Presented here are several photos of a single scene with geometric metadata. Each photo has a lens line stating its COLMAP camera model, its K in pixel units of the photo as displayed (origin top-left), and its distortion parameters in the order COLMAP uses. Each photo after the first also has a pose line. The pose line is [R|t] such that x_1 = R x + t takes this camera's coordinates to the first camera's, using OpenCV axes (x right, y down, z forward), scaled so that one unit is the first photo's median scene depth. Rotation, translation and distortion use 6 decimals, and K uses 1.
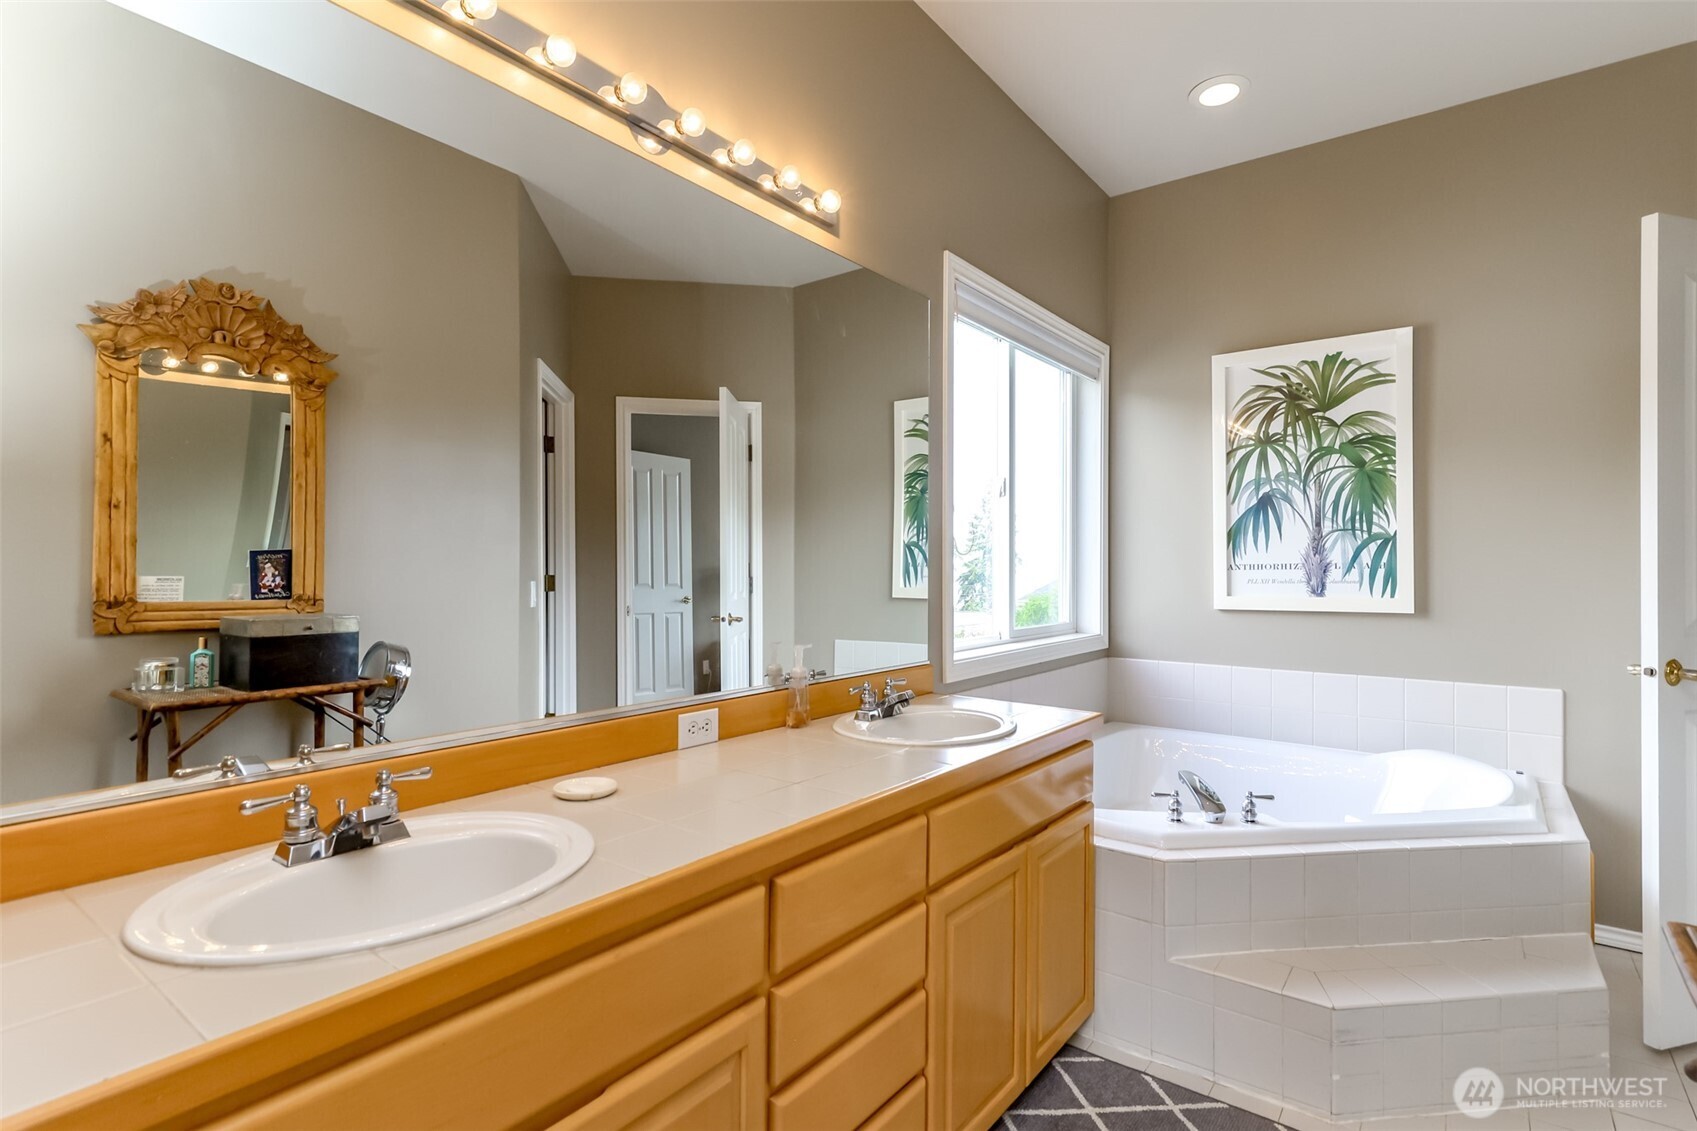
lens RADIAL K [[885.9, 0, 848.5], [0, 885.9, 565.5], [0, 0, 1]] dist [0.001319, 0.031757]
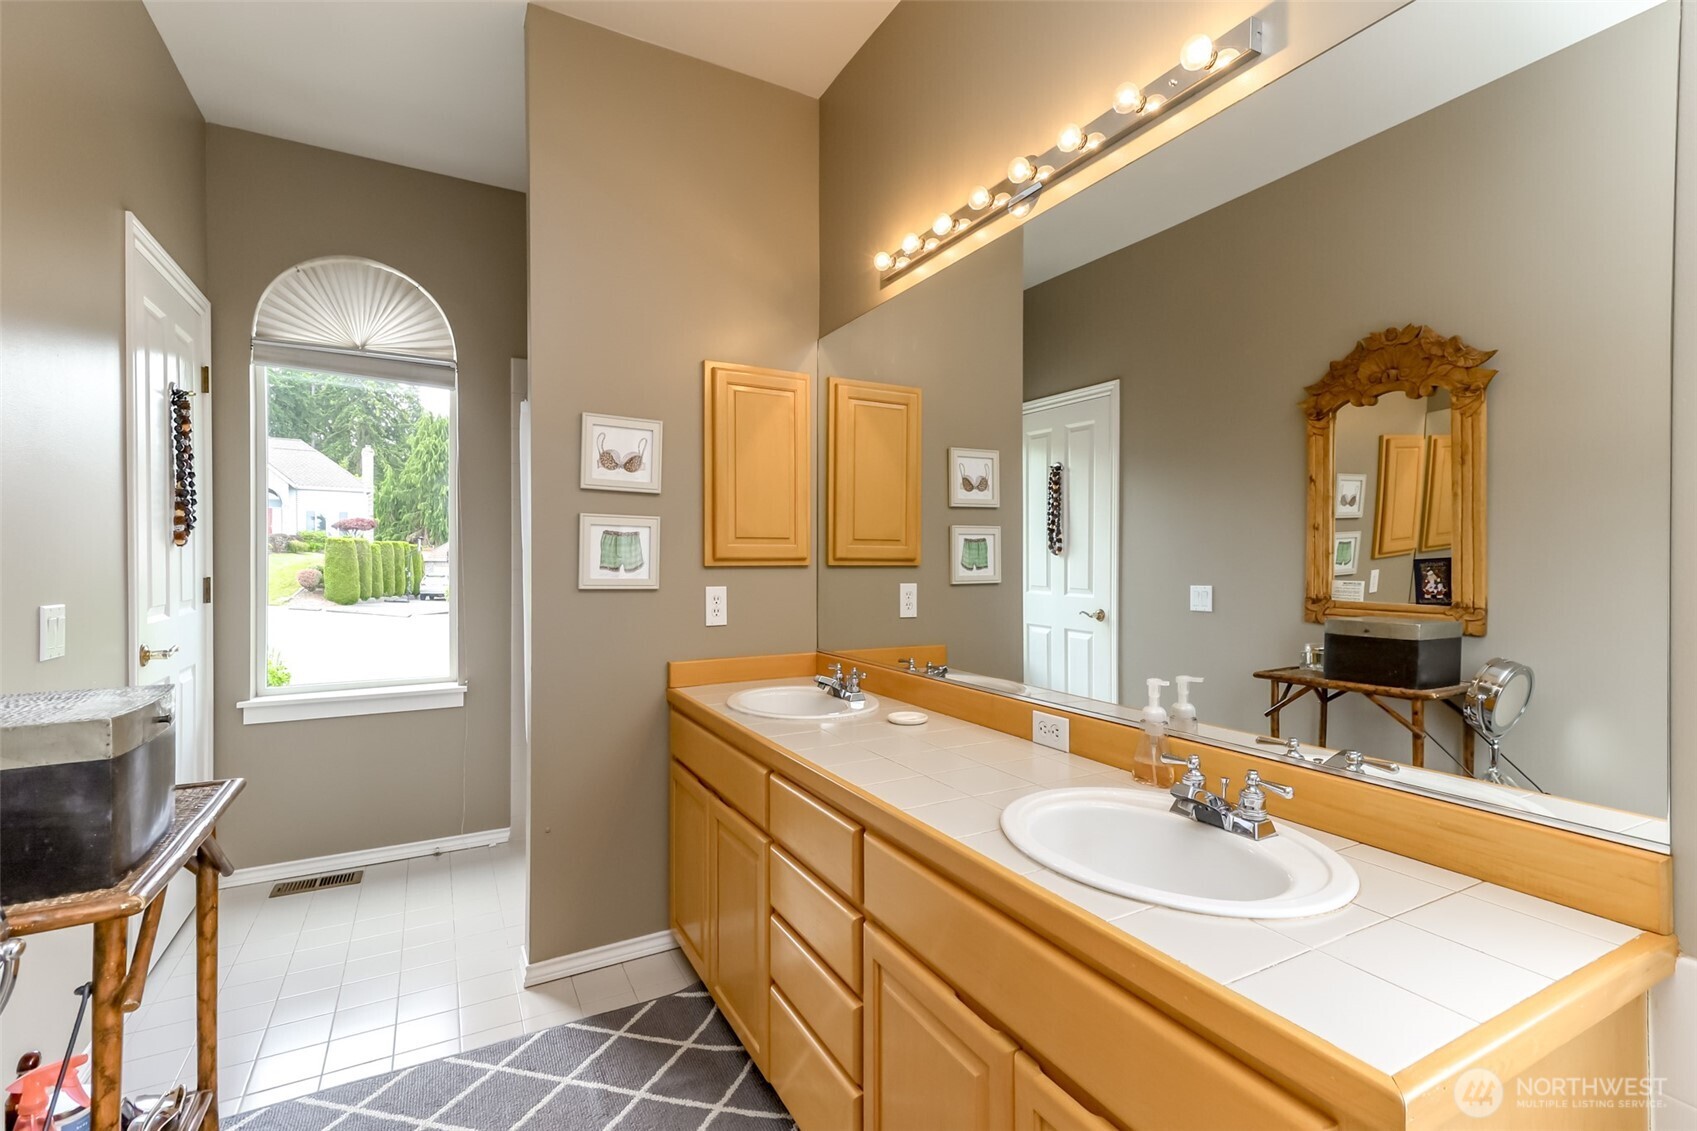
lens RADIAL K [[761.6, 0, 848.5], [0, 761.6, 565.5], [0, 0, 1]] dist [0.005821, 0.000248]
pose [[-0.440526, -0.006762, -0.897714, 0.471311], [-0.007381, 0.999965, -0.003910, -0.000302], [0.897709, 0.004904, -0.440561, 0.772008]]
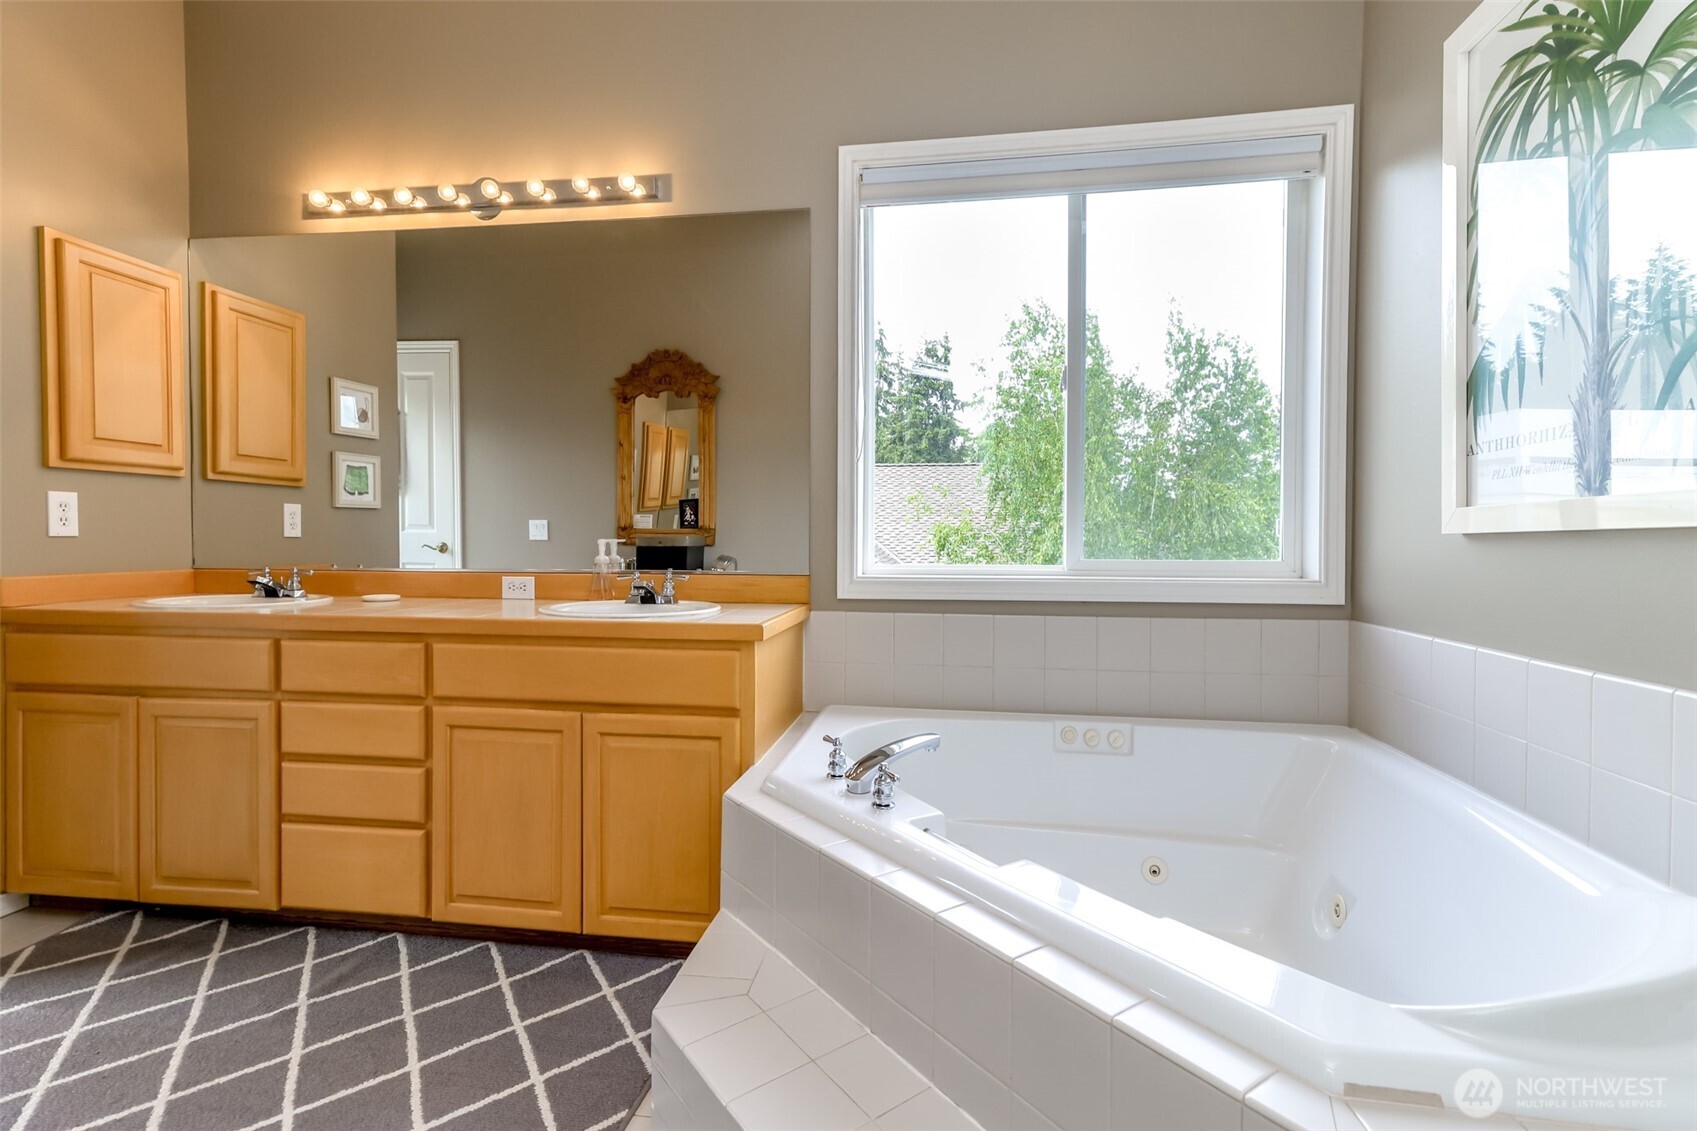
lens RADIAL K [[791.0, 0, 848.5], [0, 791.0, 565.5], [0, 0, 1]] dist [0.022078, 0.000155]
pose [[0.448579, 0.022080, -0.893471, 0.841469], [-0.006566, 0.999749, 0.021410, 0.074279], [0.893719, -0.003738, 0.448611, 0.589171]]
